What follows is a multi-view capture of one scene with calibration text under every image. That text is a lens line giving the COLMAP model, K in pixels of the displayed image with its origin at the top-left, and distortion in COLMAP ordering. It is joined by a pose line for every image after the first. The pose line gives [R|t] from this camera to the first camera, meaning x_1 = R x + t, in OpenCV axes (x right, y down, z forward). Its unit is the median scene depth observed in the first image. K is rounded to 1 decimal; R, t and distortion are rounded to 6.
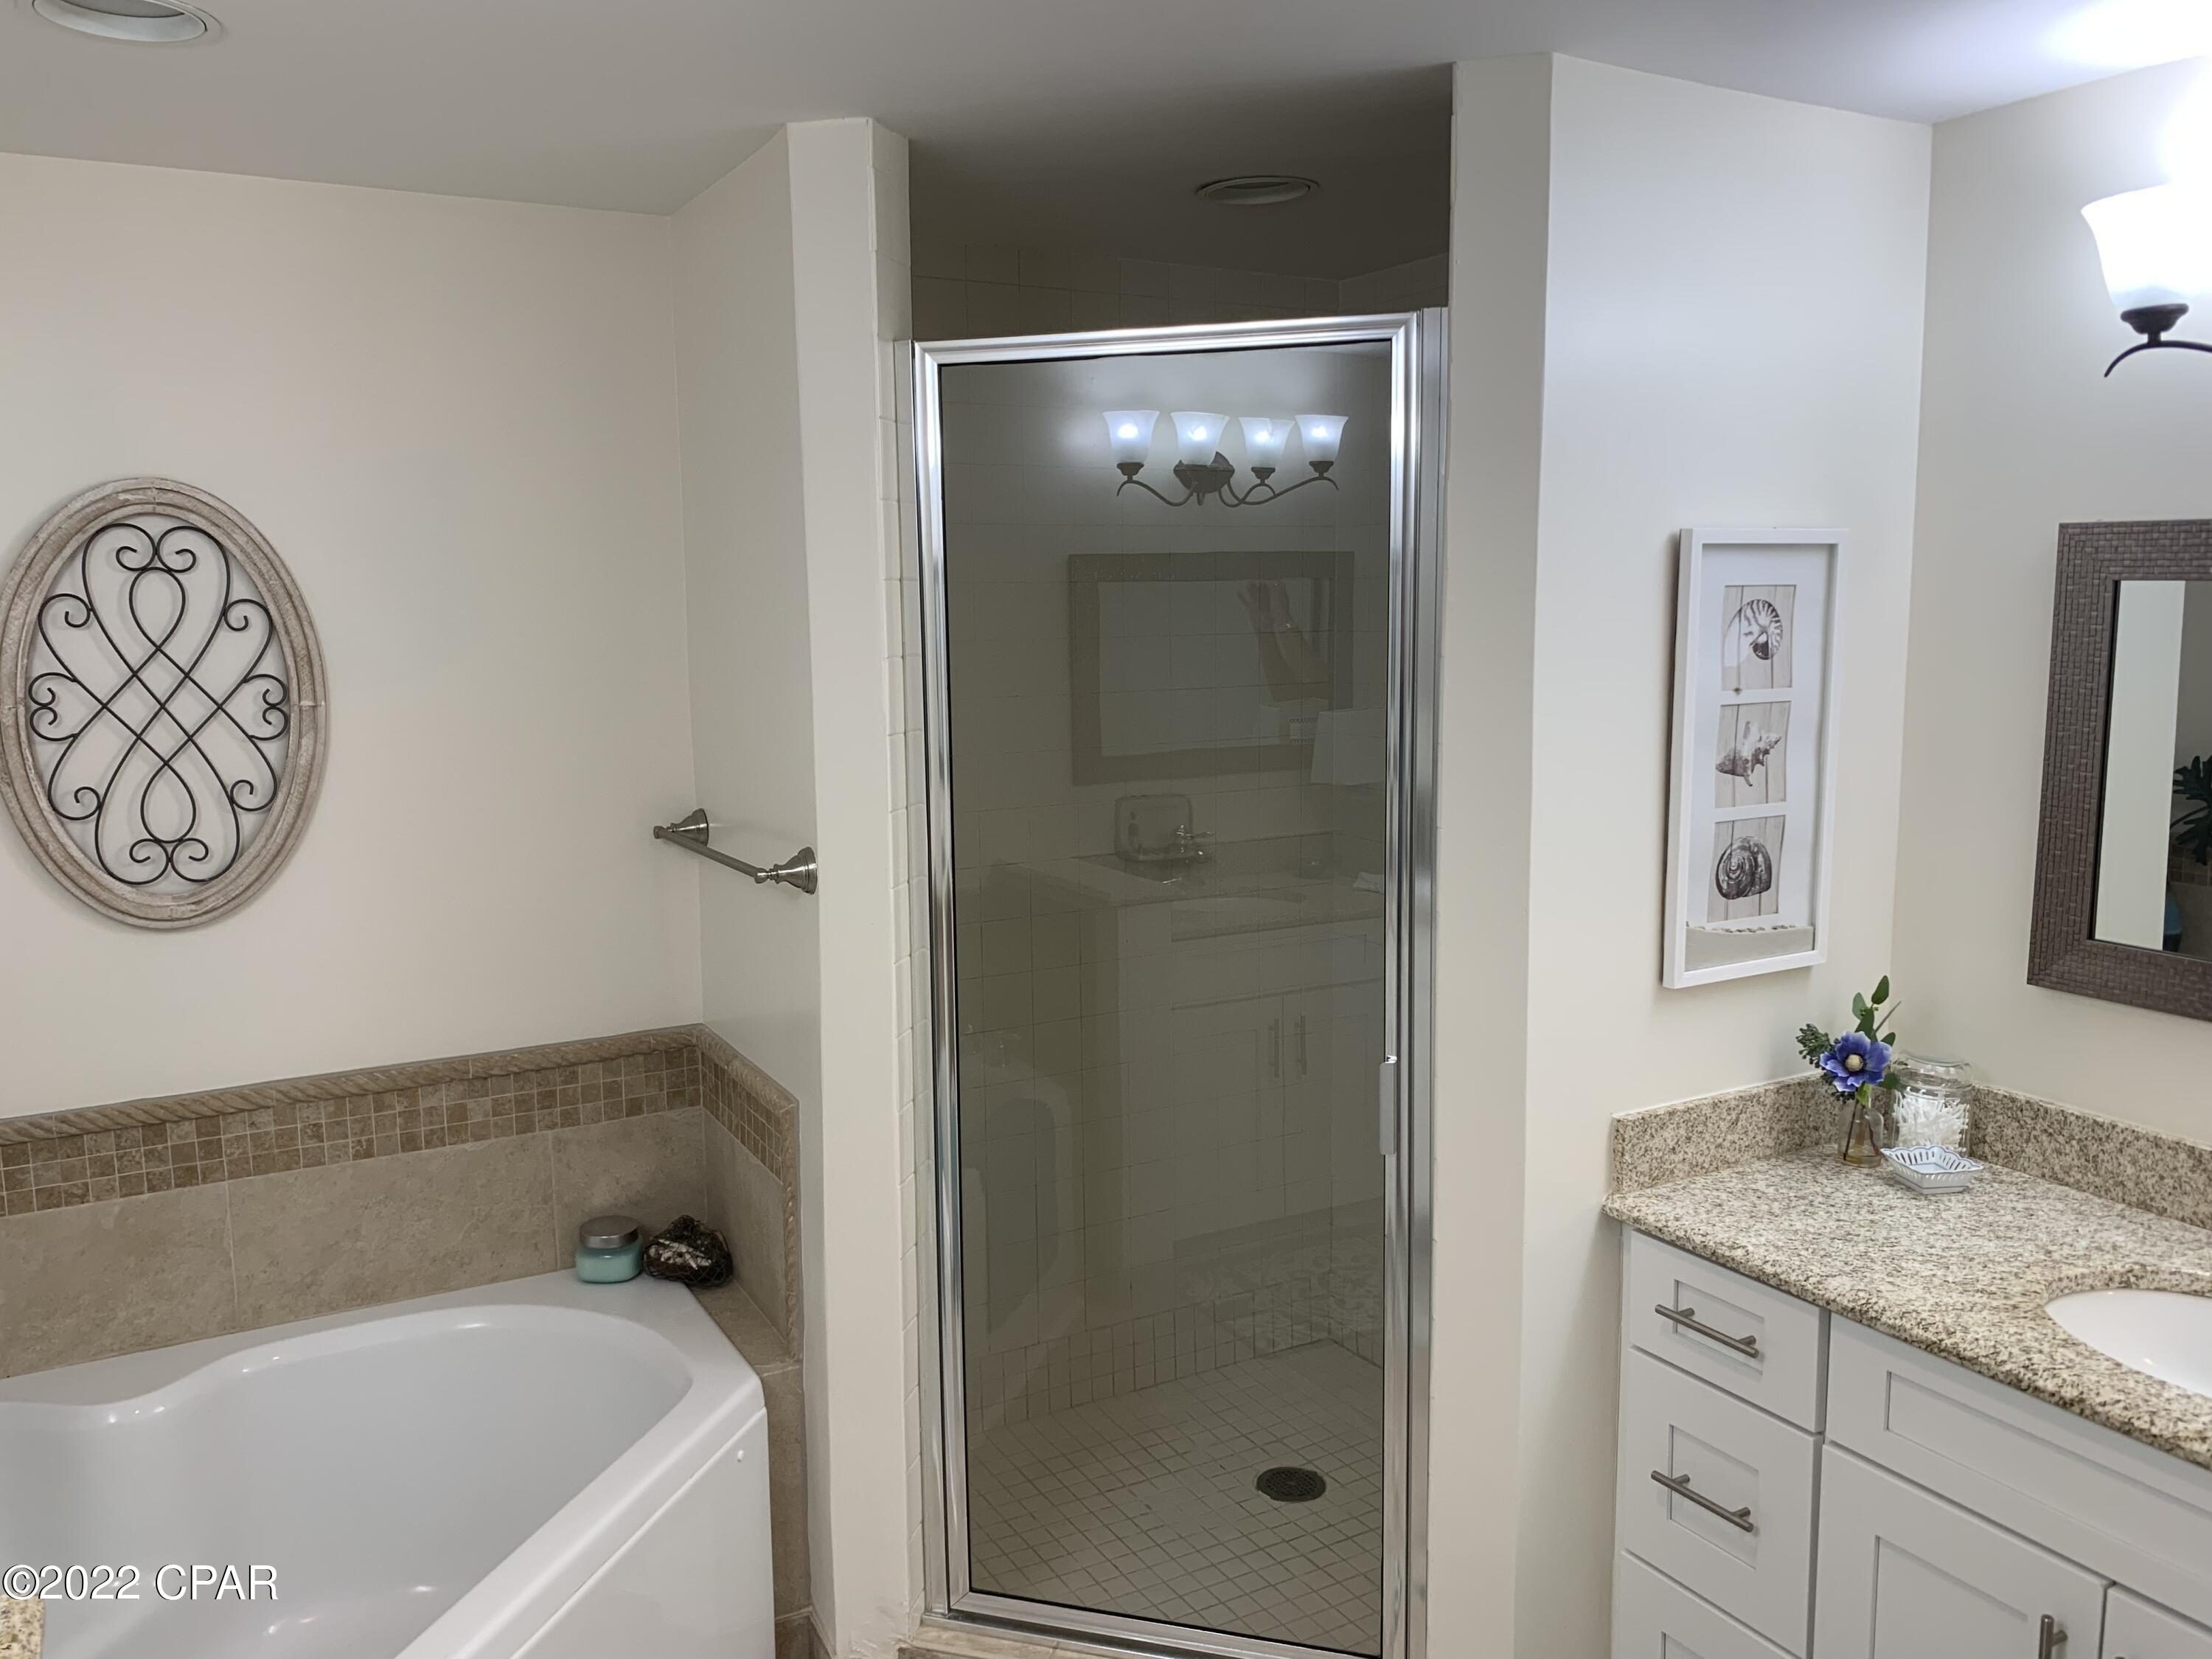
lens RADIAL K [[1802.0, 0, 1061.9], [0, 1802.0, 829.6], [0, 0, 1]] dist [0.005740, -0.011188]
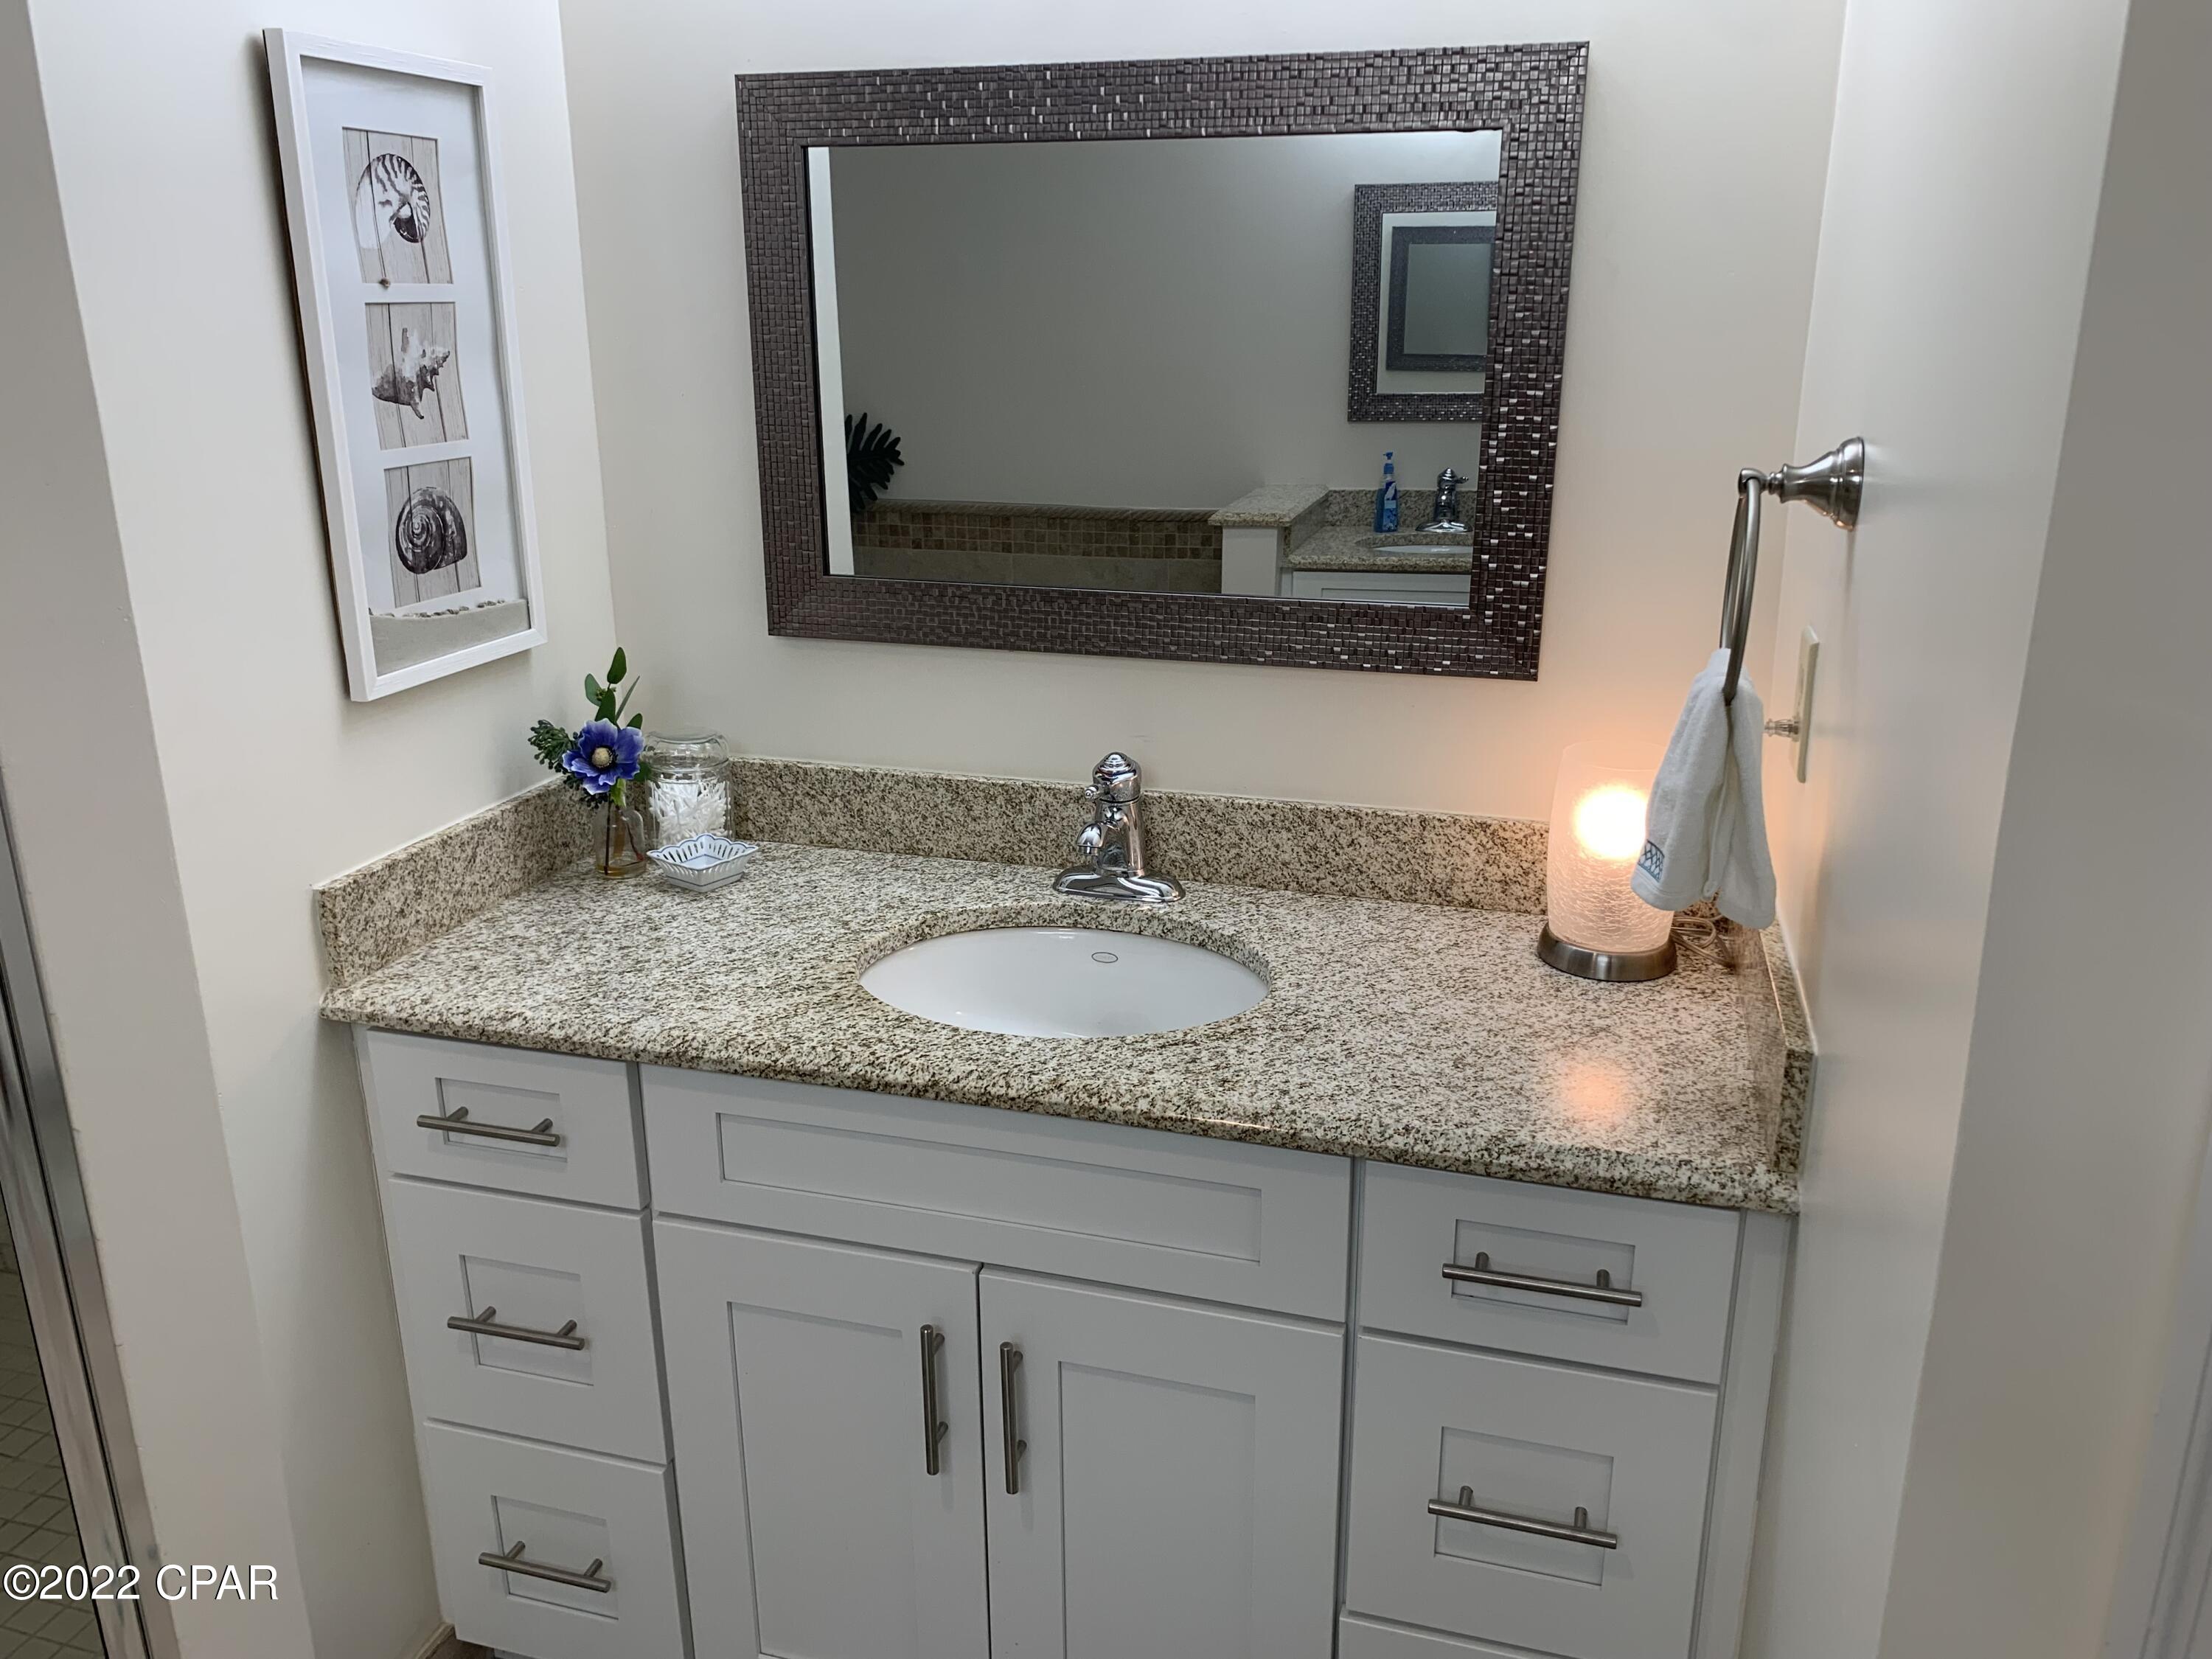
lens RADIAL K [[1711.4, 0, 1108.5], [0, 1711.4, 783.3], [0, 0, 1]] dist [0.060225, -0.161106]
pose [[0.714780, -0.188878, 0.673361, 0.075894], [0.106134, 0.980983, 0.162504, 0.038939], [-0.691249, -0.044688, 0.721233, 0.280409]]
